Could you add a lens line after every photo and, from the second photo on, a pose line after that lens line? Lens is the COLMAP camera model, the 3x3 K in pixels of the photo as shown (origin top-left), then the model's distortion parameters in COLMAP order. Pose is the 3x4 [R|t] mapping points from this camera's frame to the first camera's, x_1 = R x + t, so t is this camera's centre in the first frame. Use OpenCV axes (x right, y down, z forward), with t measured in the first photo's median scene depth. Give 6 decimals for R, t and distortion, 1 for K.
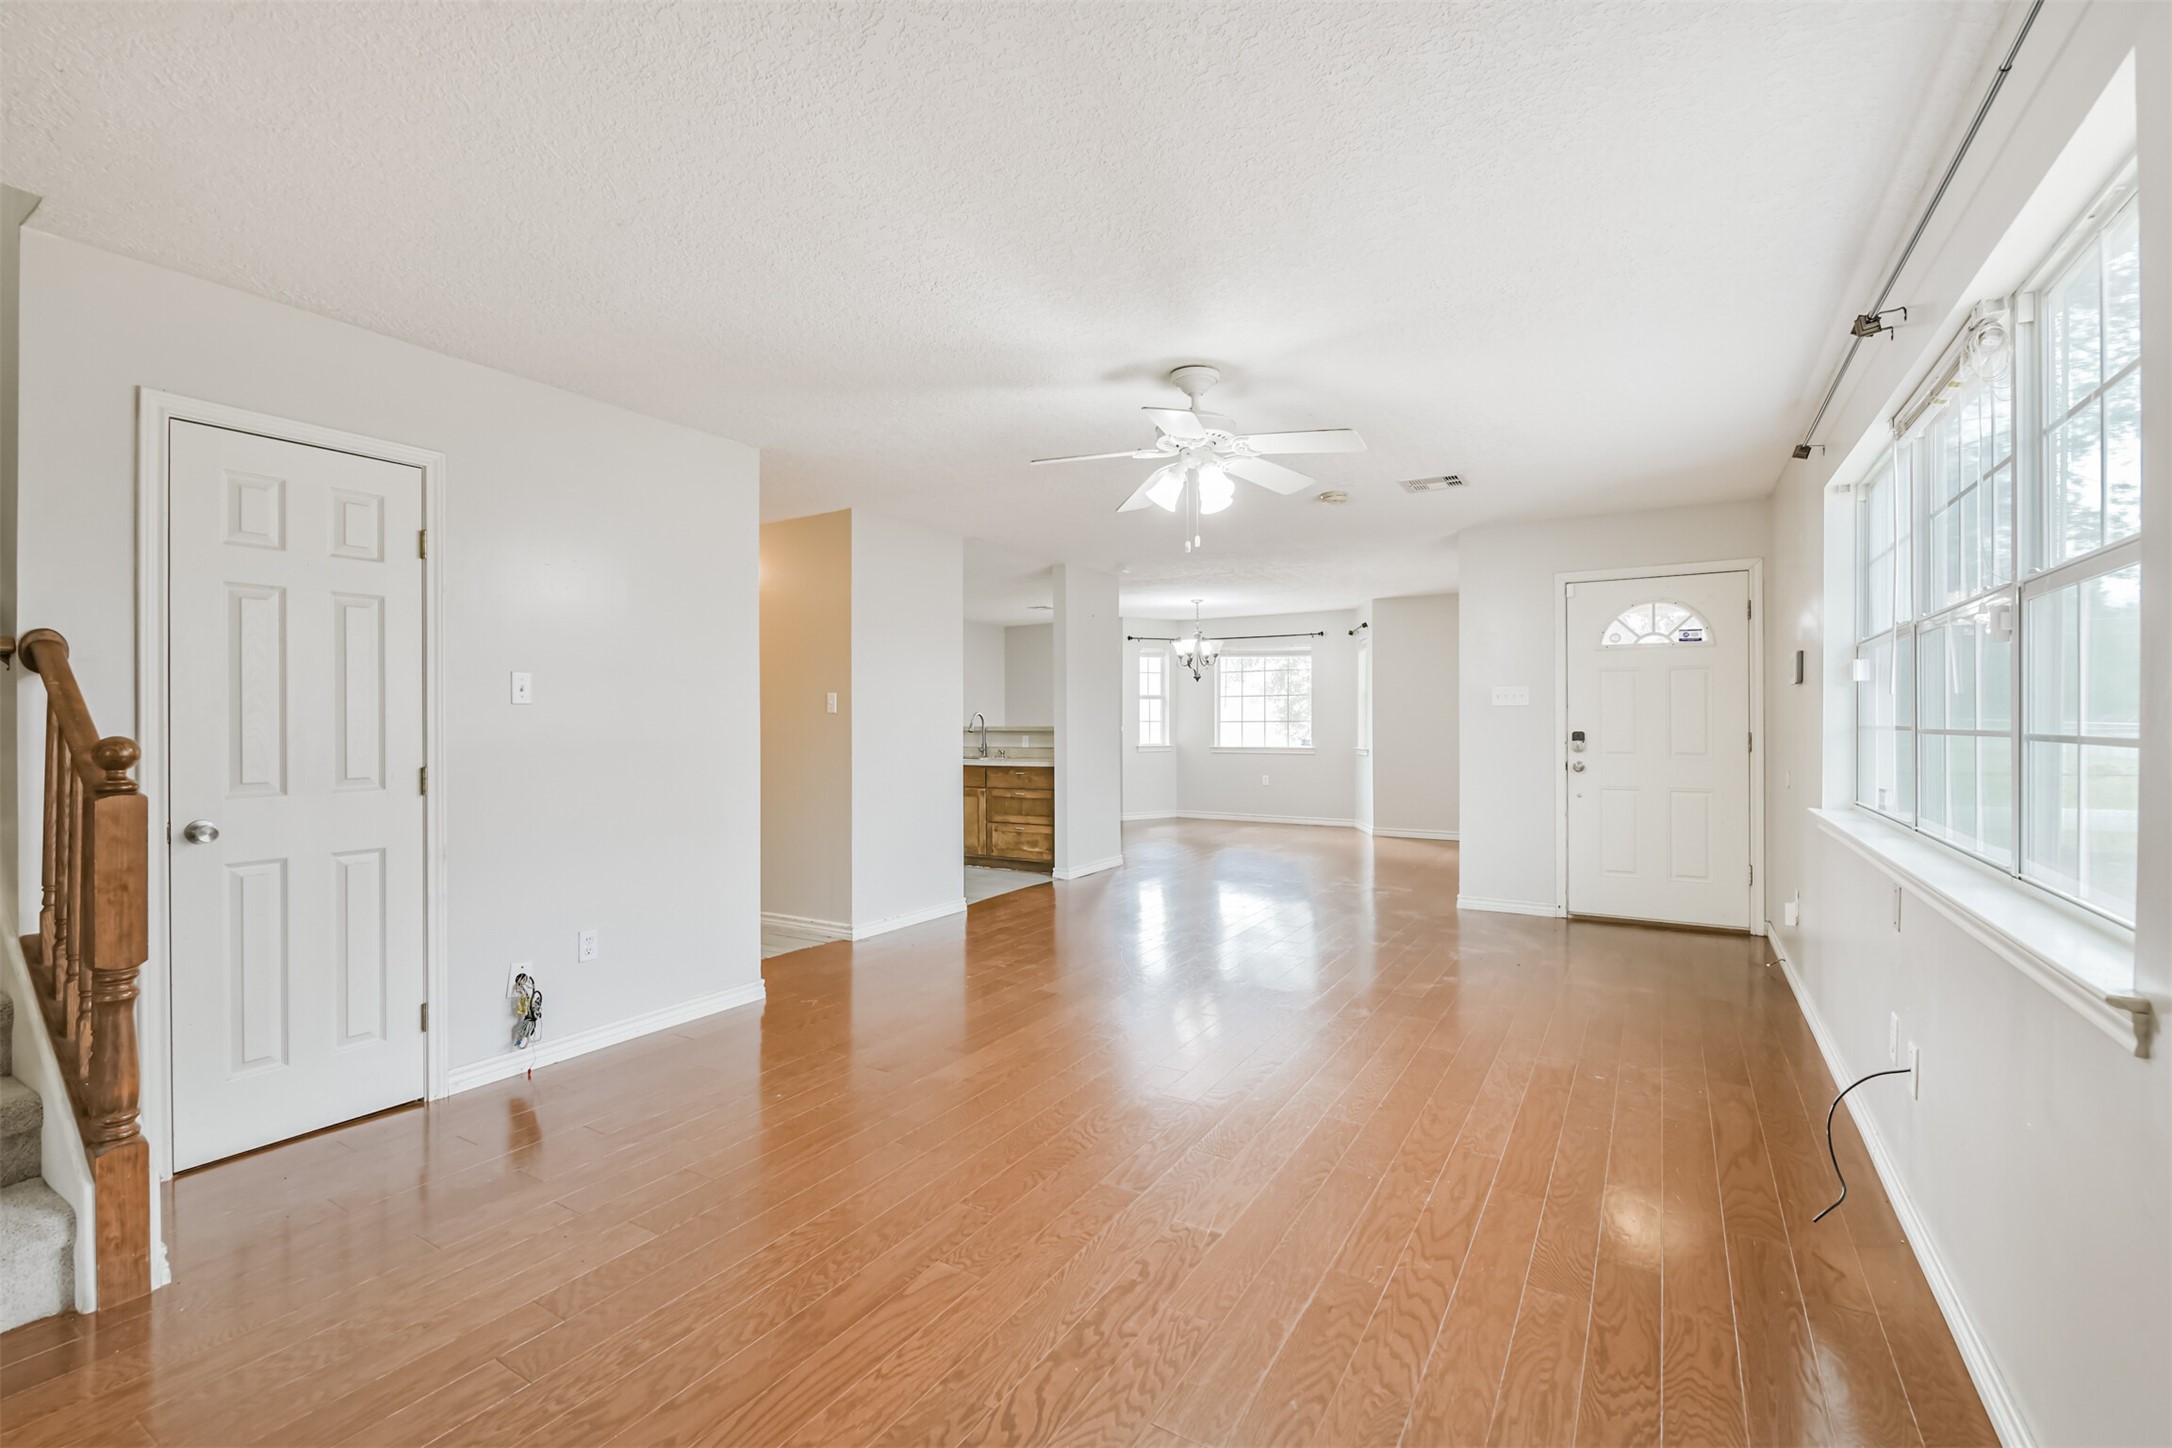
lens RADIAL K [[928.2, 0, 1083.4], [0, 928.2, 729.2], [0, 0, 1]] dist [0.011274, -0.008585]
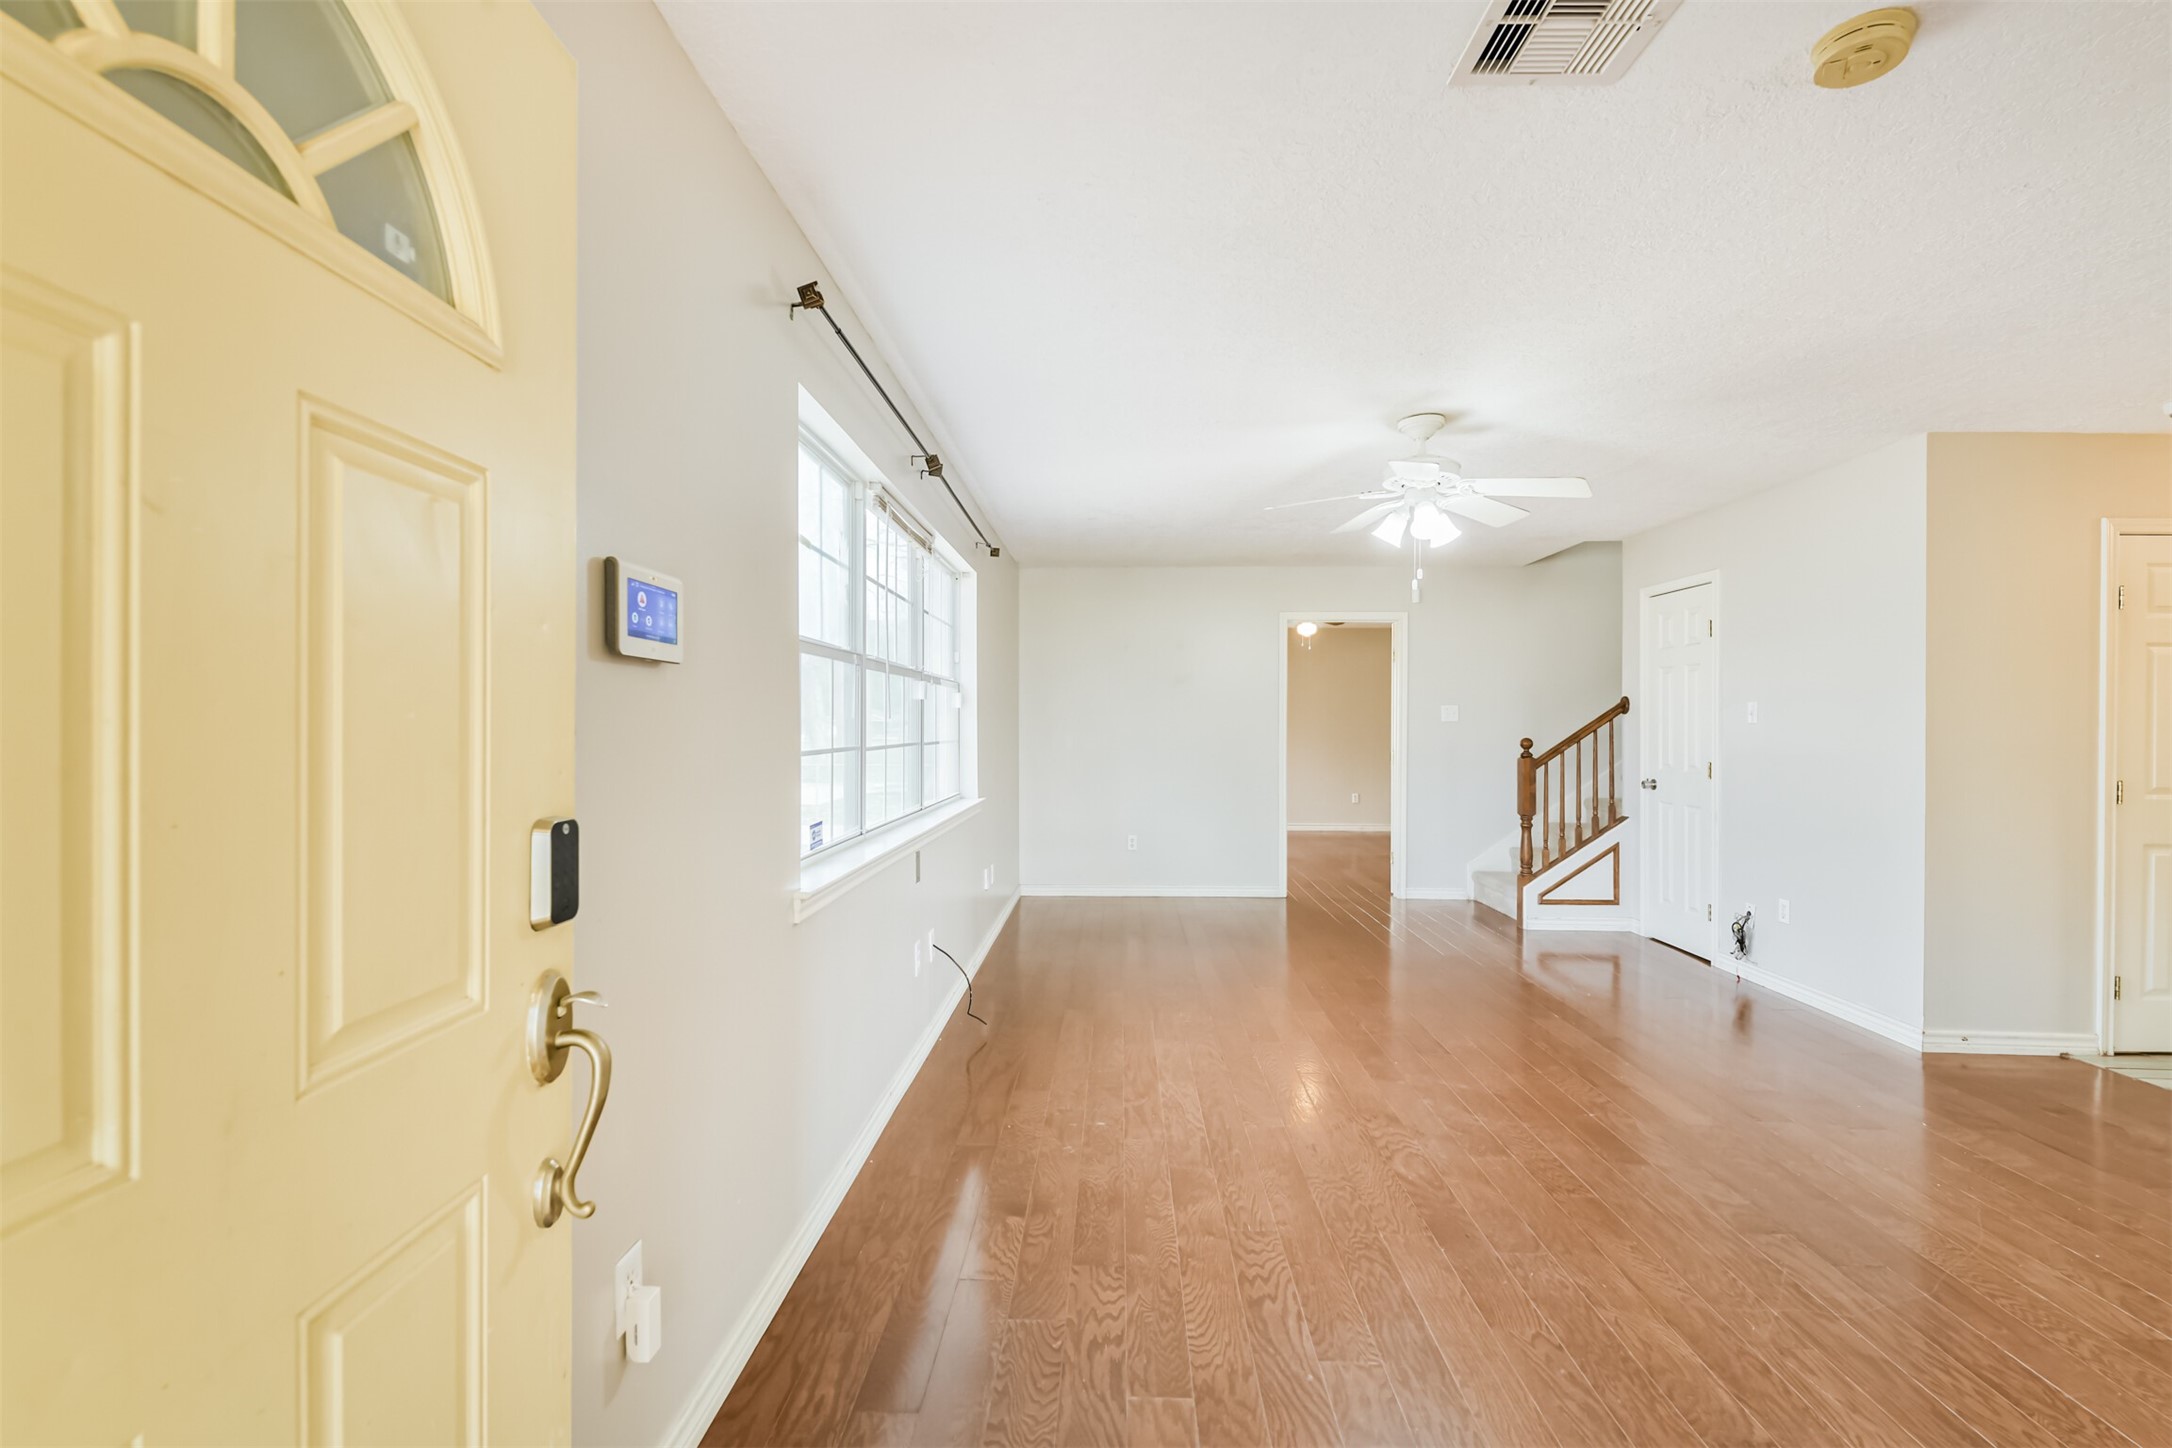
lens RADIAL K [[928.2, 0, 1083.4], [0, 928.2, 729.2], [0, 0, 1]] dist [0.011274, -0.008585]
pose [[-0.873795, 0.001623, -0.486291, 0.958286], [-0.006215, 0.999875, 0.014505, -0.032347], [0.486254, 0.015697, -0.873676, 1.689522]]
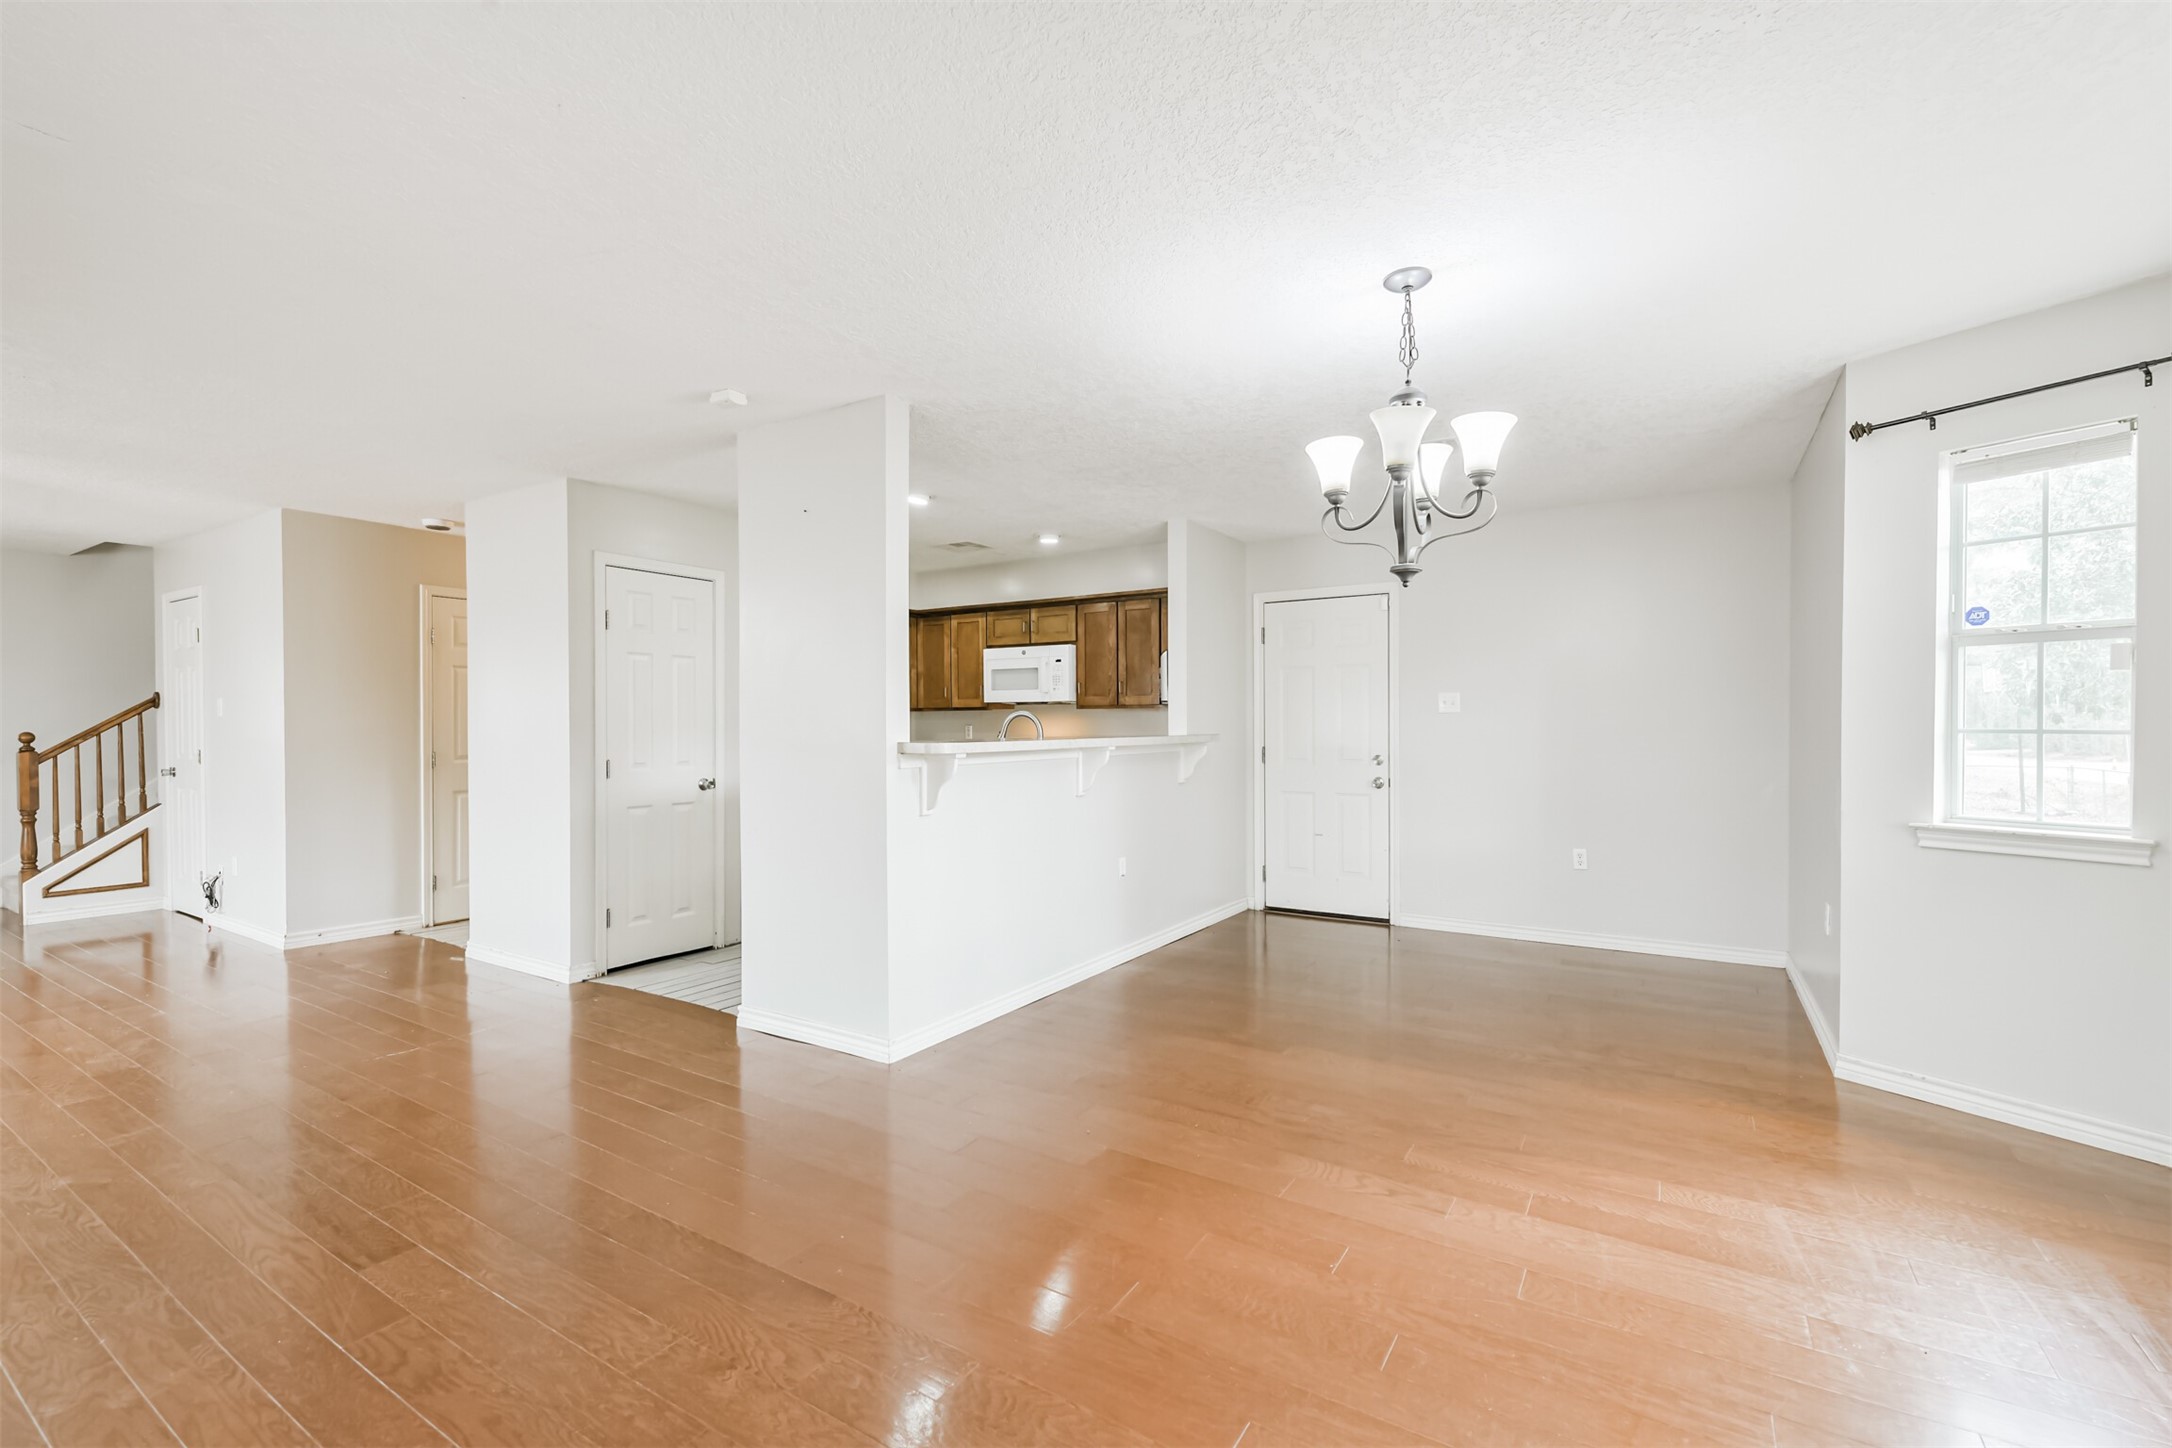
lens RADIAL K [[928.2, 0, 1083.4], [0, 928.2, 729.2], [0, 0, 1]] dist [0.011274, -0.008585]
pose [[-0.009438, 0.010932, -0.999896, 1.080867], [-0.006997, 0.999915, 0.010998, -0.033456], [0.999931, 0.007100, -0.009361, 2.532953]]
